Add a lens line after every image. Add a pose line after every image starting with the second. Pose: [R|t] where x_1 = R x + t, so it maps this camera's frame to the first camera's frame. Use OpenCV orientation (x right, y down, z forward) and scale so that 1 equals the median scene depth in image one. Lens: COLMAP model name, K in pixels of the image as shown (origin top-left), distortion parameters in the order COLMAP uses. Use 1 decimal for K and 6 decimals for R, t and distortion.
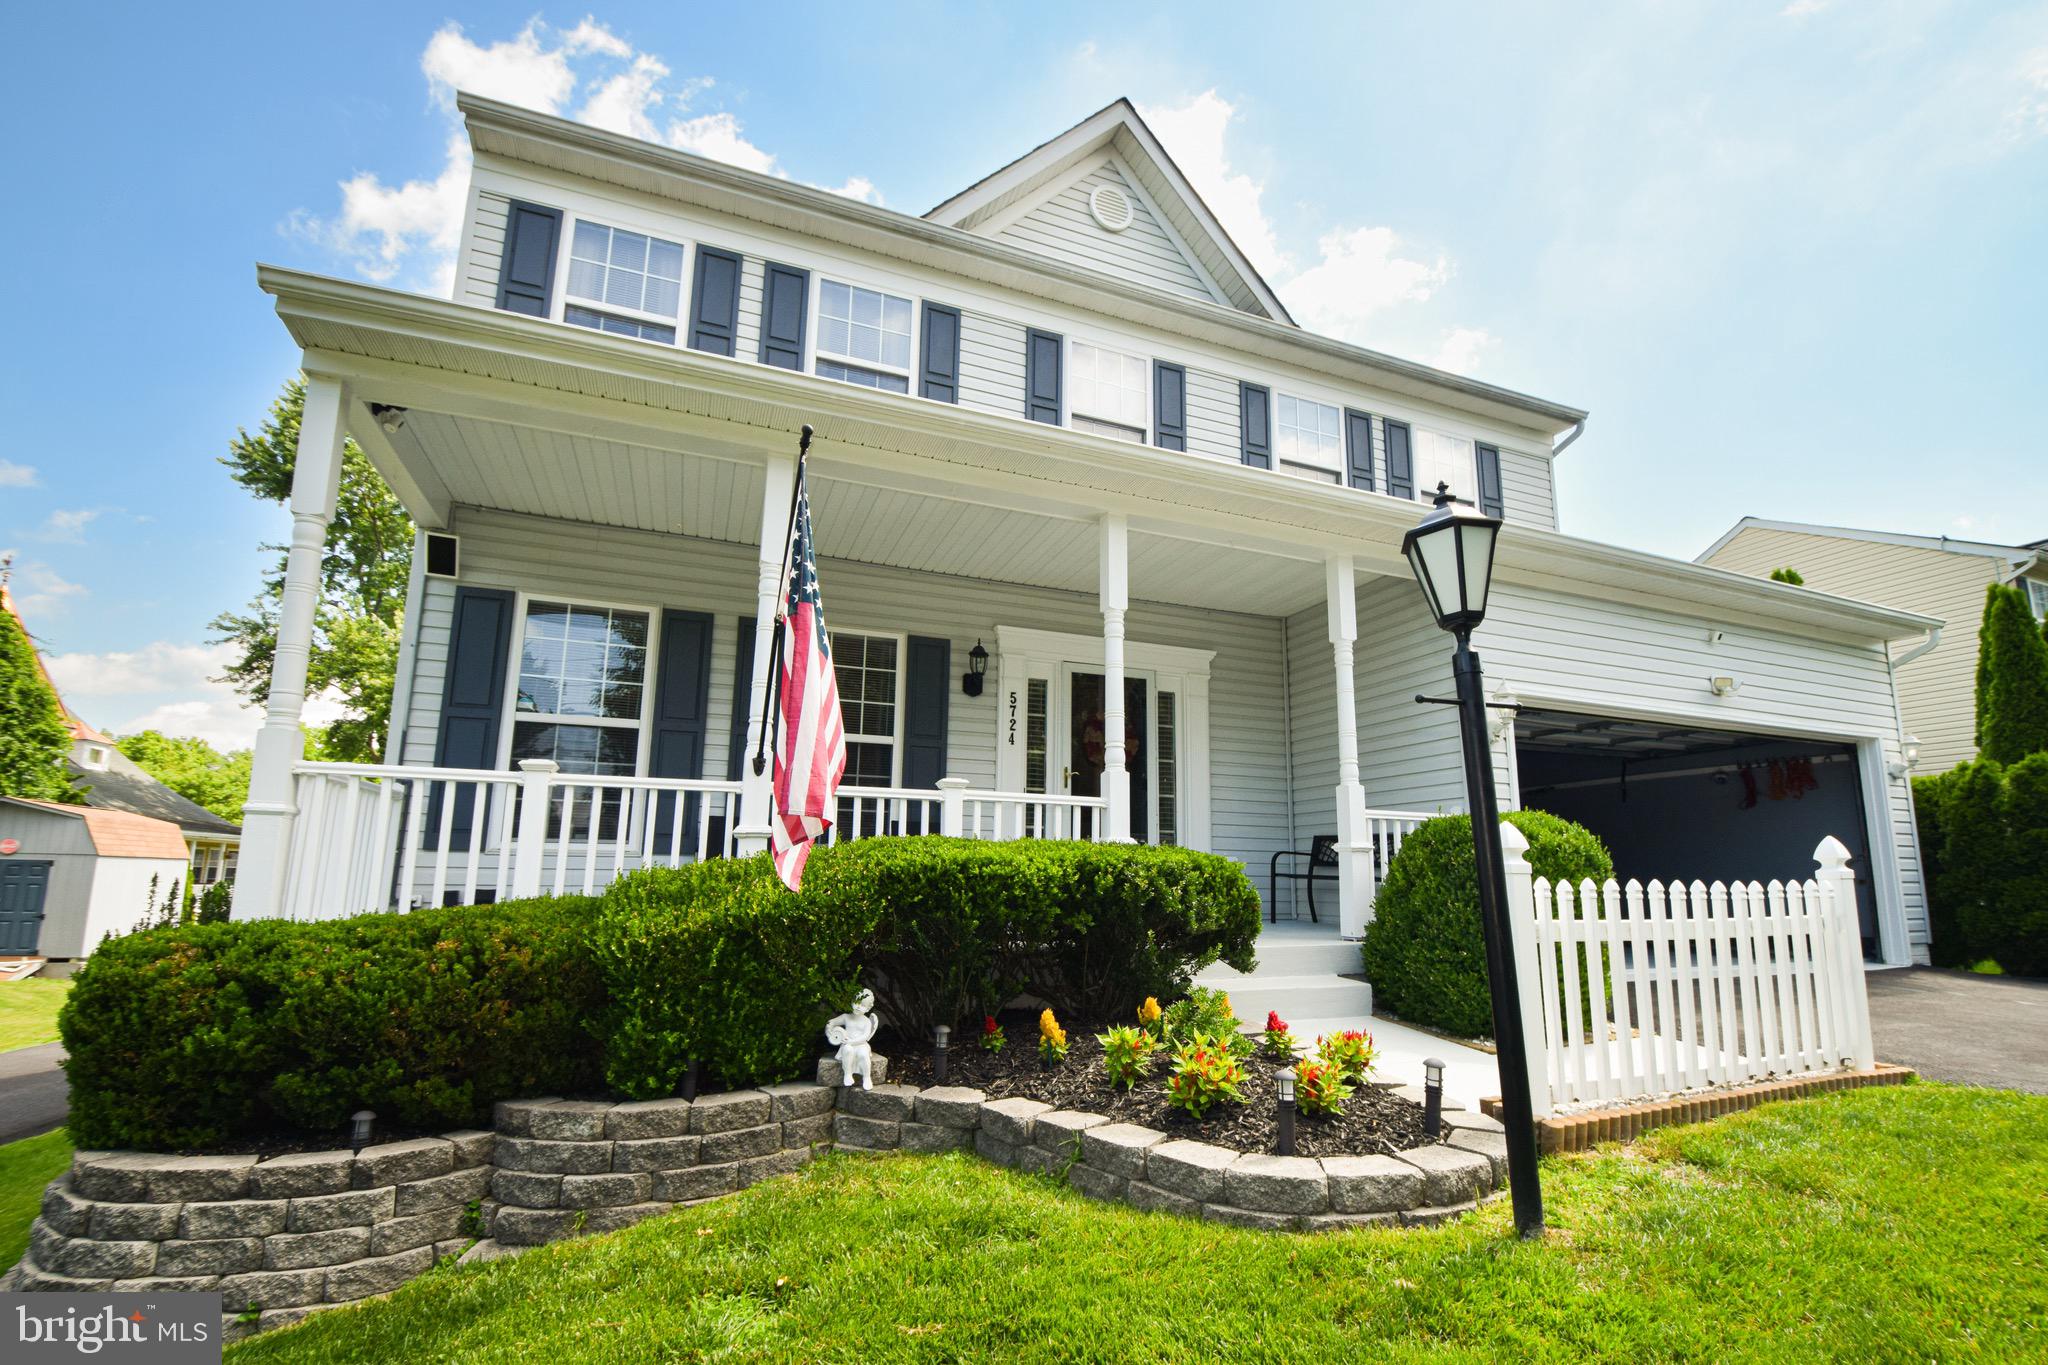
lens RADIAL K [[898.9, 0, 1020.6], [0, 898.9, 689.9], [0, 0, 1]] dist [-0.017421, -0.003062]
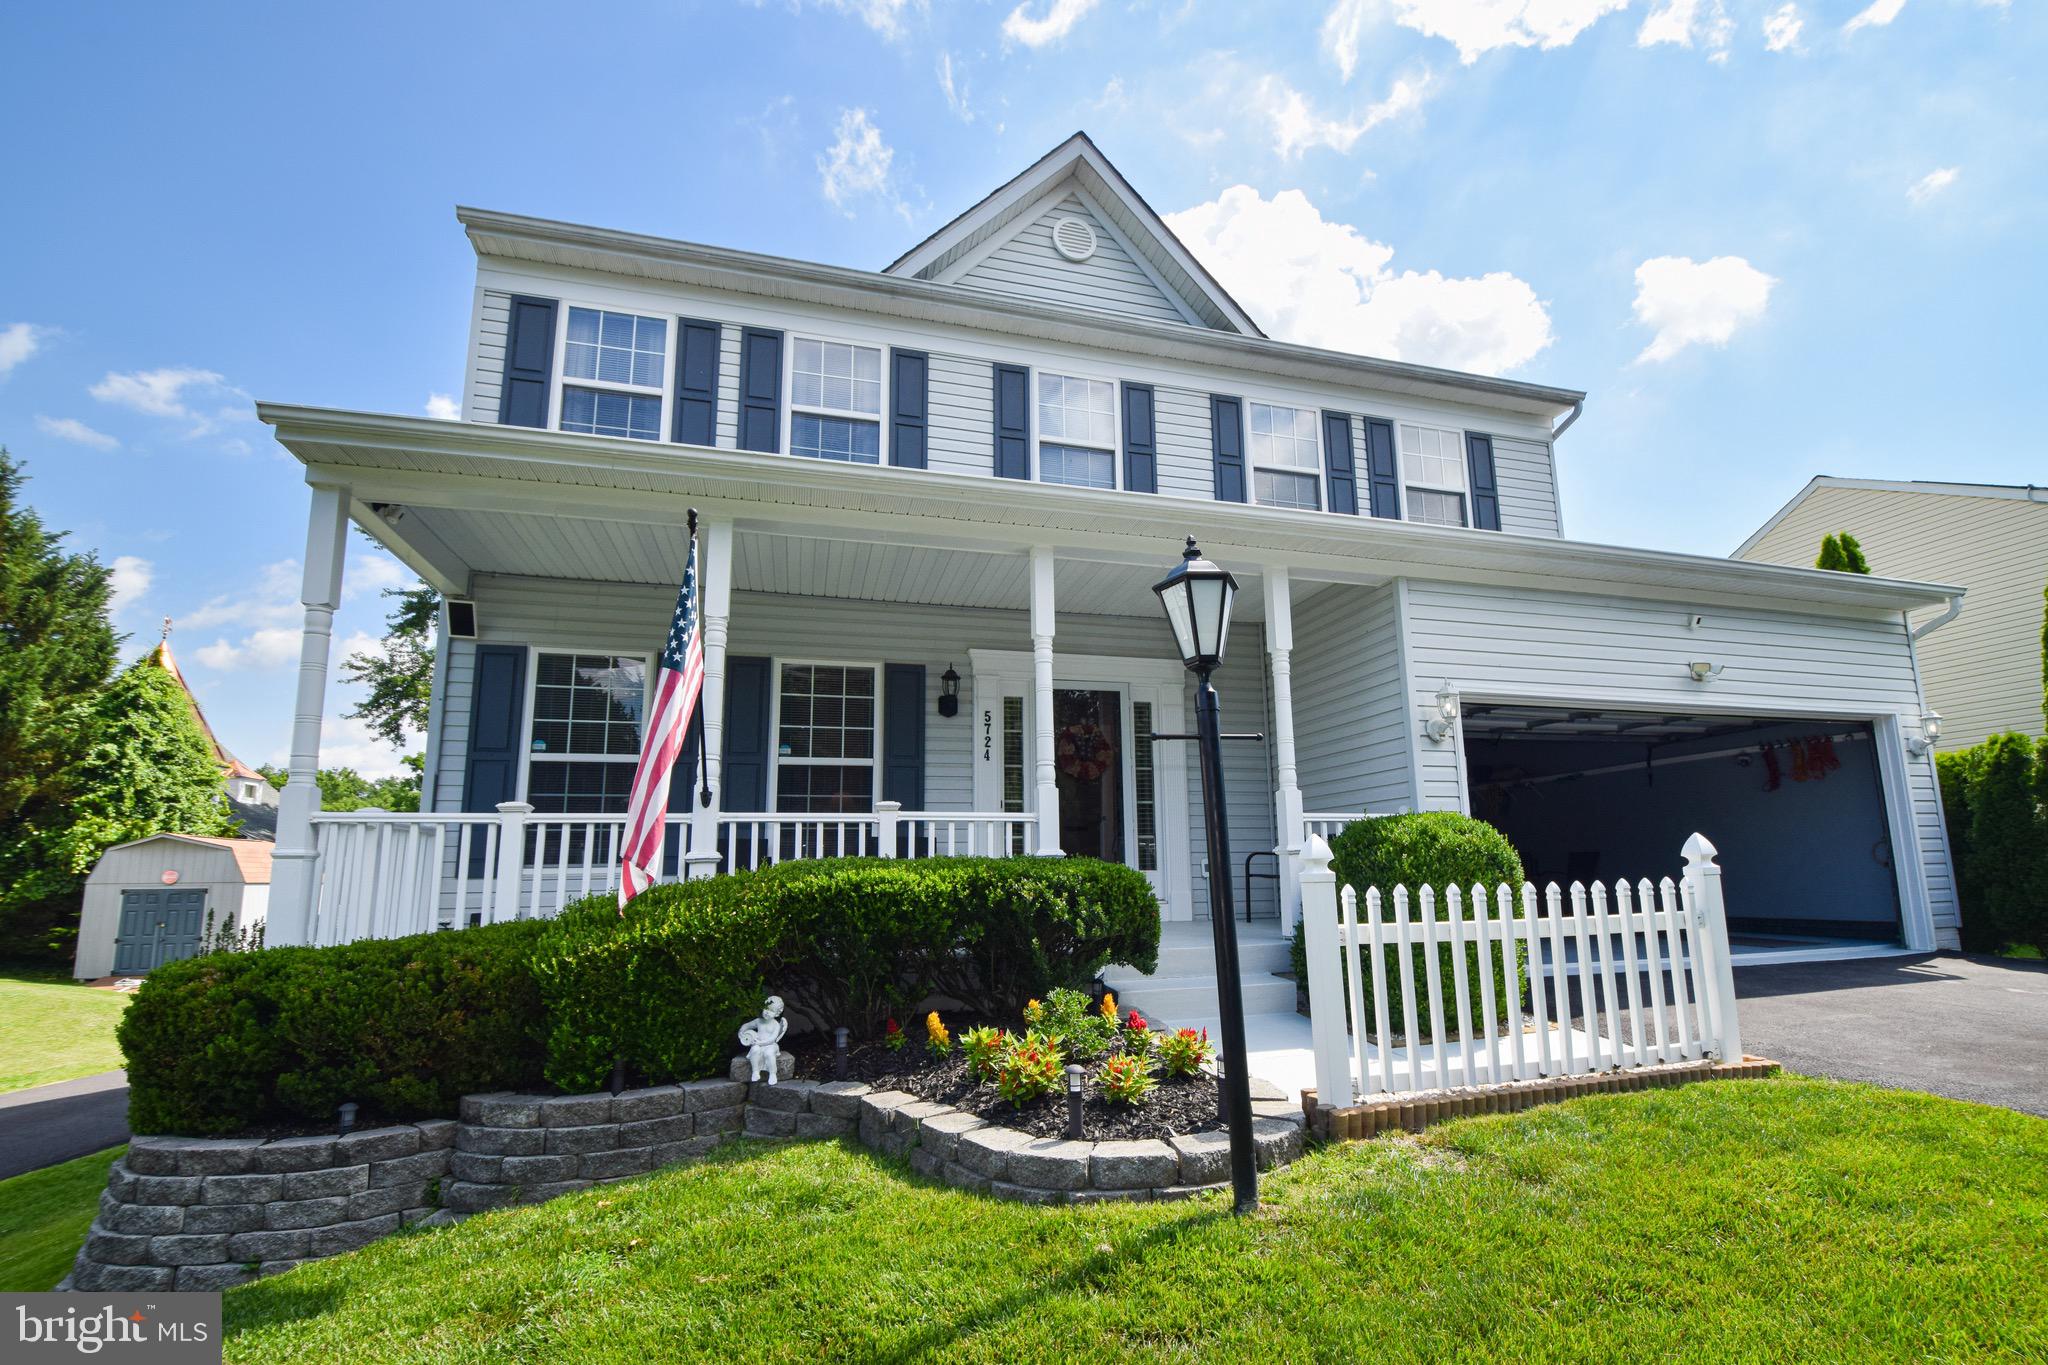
lens RADIAL K [[898.9, 0, 1024.8], [0, 898.9, 687.4], [0, 0, 1]] dist [-0.017421, -0.003062]
pose [[0.994024, -0.049171, -0.097462, 0.173011], [0.049139, 0.998788, -0.002721, -0.025244], [0.097478, -0.002084, 0.995235, -0.064005]]
